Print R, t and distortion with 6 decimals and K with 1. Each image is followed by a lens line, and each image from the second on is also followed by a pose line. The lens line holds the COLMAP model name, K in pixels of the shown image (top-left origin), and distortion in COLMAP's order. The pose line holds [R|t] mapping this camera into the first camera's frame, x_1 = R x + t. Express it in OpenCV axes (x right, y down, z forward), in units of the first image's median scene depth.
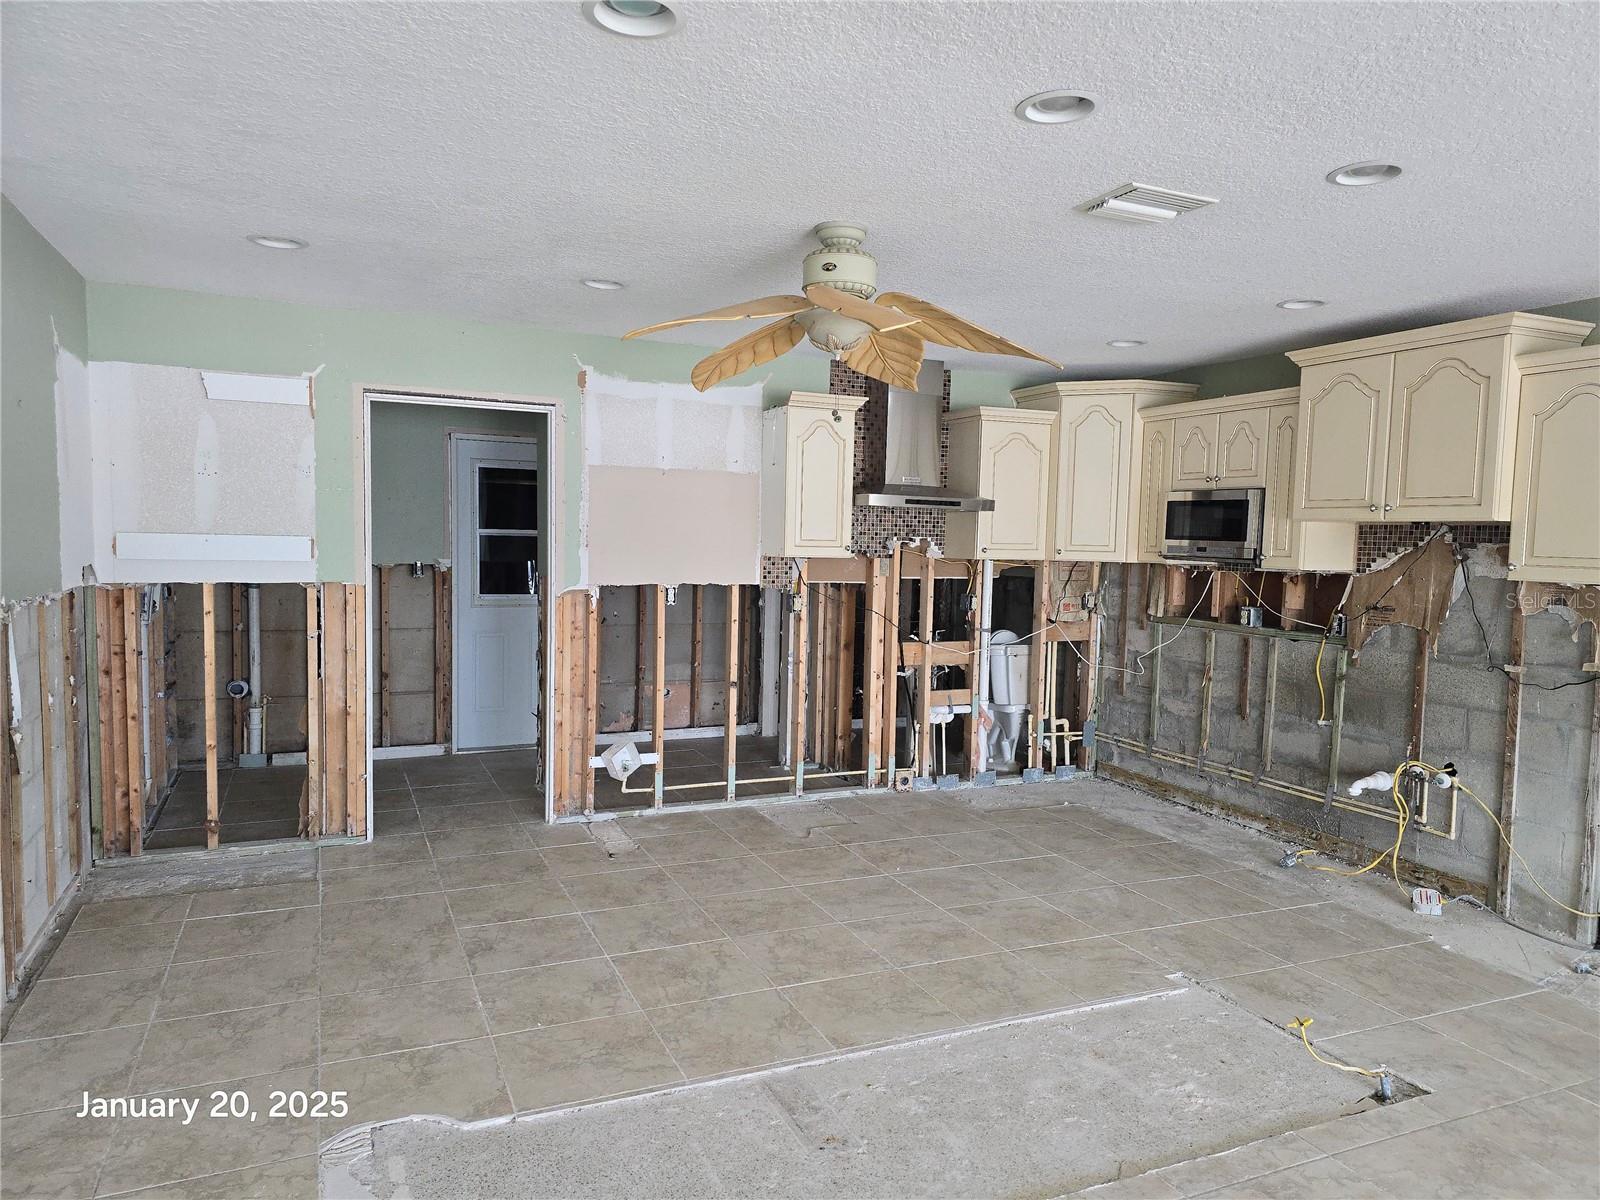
lens RADIAL K [[1062.0, 0, 798.4], [0, 1062.0, 608.5], [0, 0, 1]] dist [0.062531, -0.058435]
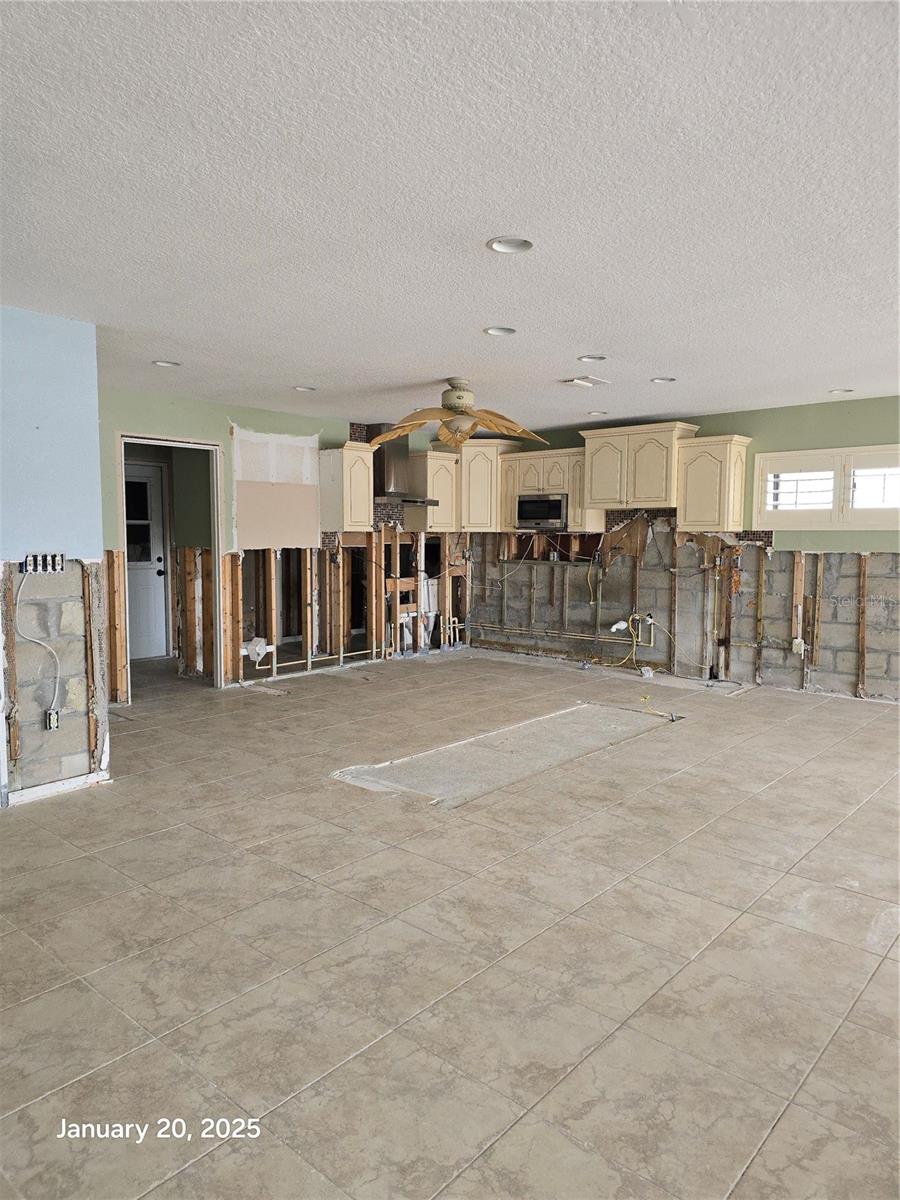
lens RADIAL K [[796.5, 0, 426.4], [0, 796.5, 593.7], [0, 0, 1]] dist [0.062531, -0.058435]
pose [[0.914025, -0.052132, 0.402295, -0.467623], [0.047115, 0.998639, 0.022363, 0.036932], [-0.402913, -0.001486, 0.915237, -0.336315]]
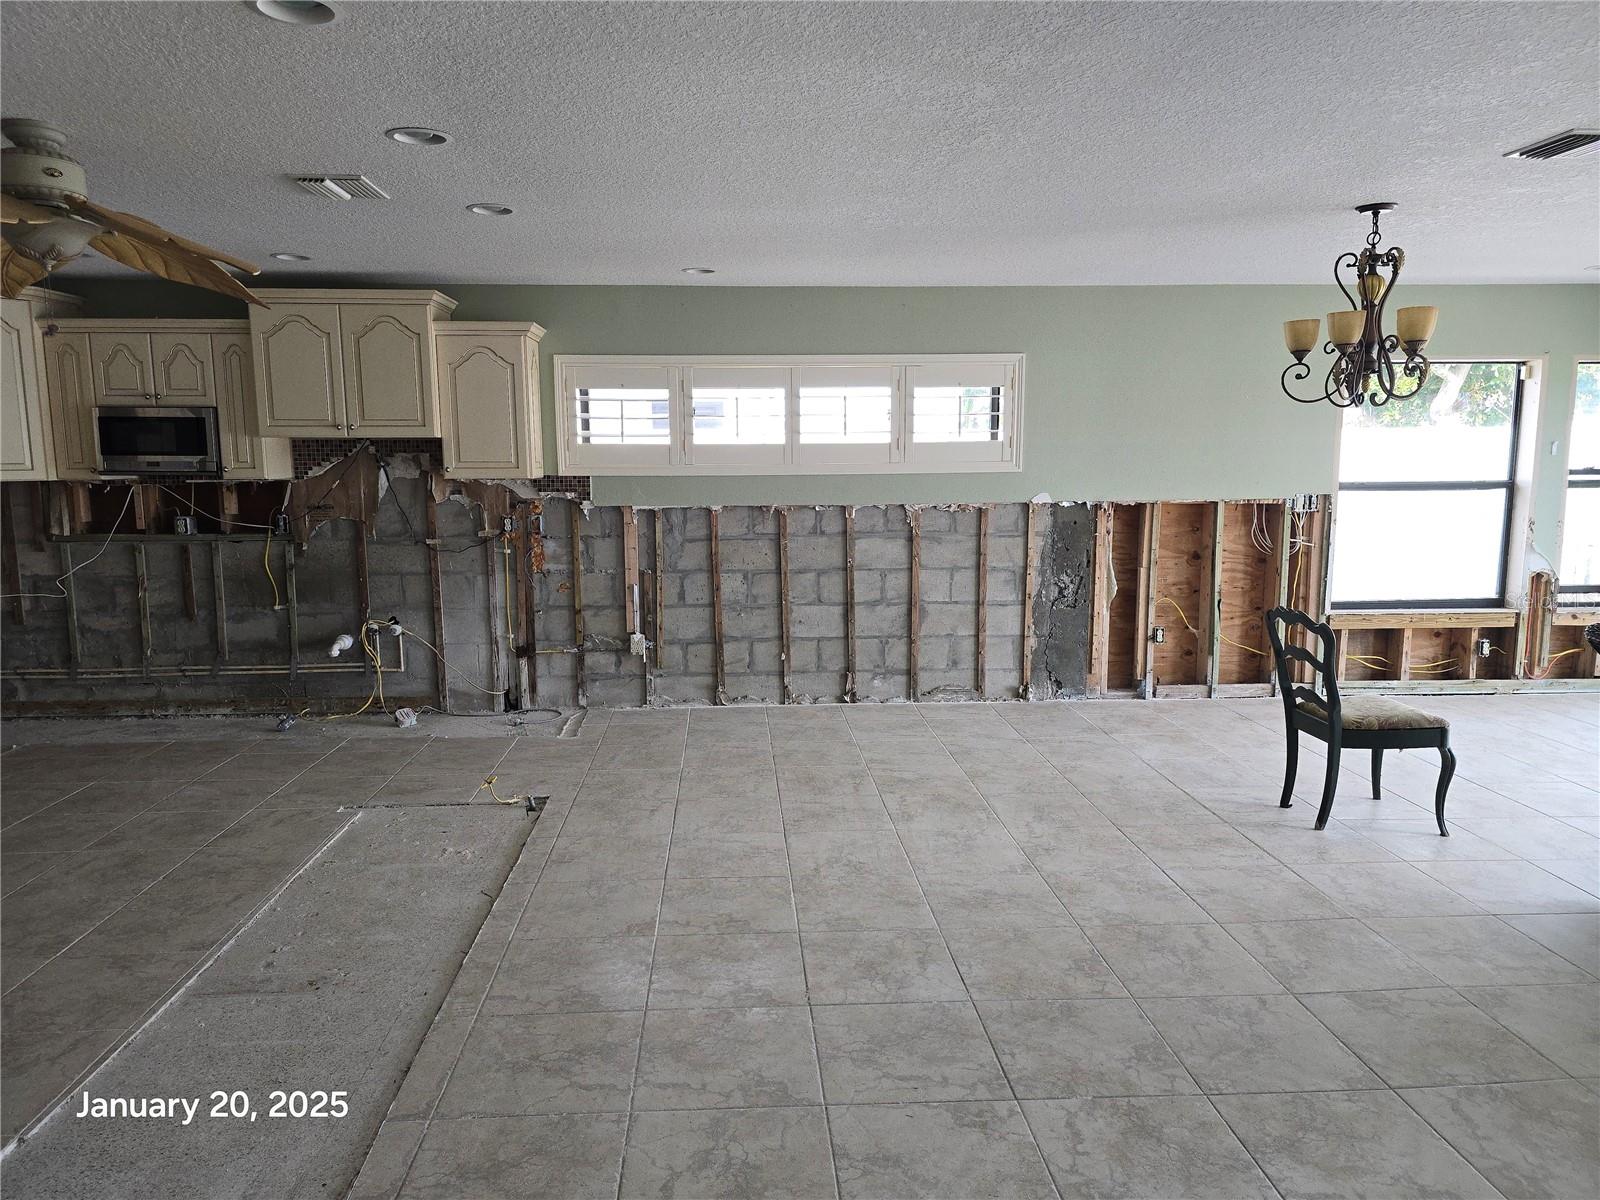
lens RADIAL K [[1062.0, 0, 793.7], [0, 1062.0, 605.3], [0, 0, 1]] dist [0.062531, -0.058435]
pose [[0.349260, -0.157555, 0.923685, -0.420407], [0.078599, 0.987214, 0.138672, -0.016641], [-0.933723, 0.024168, 0.357179, 0.043668]]
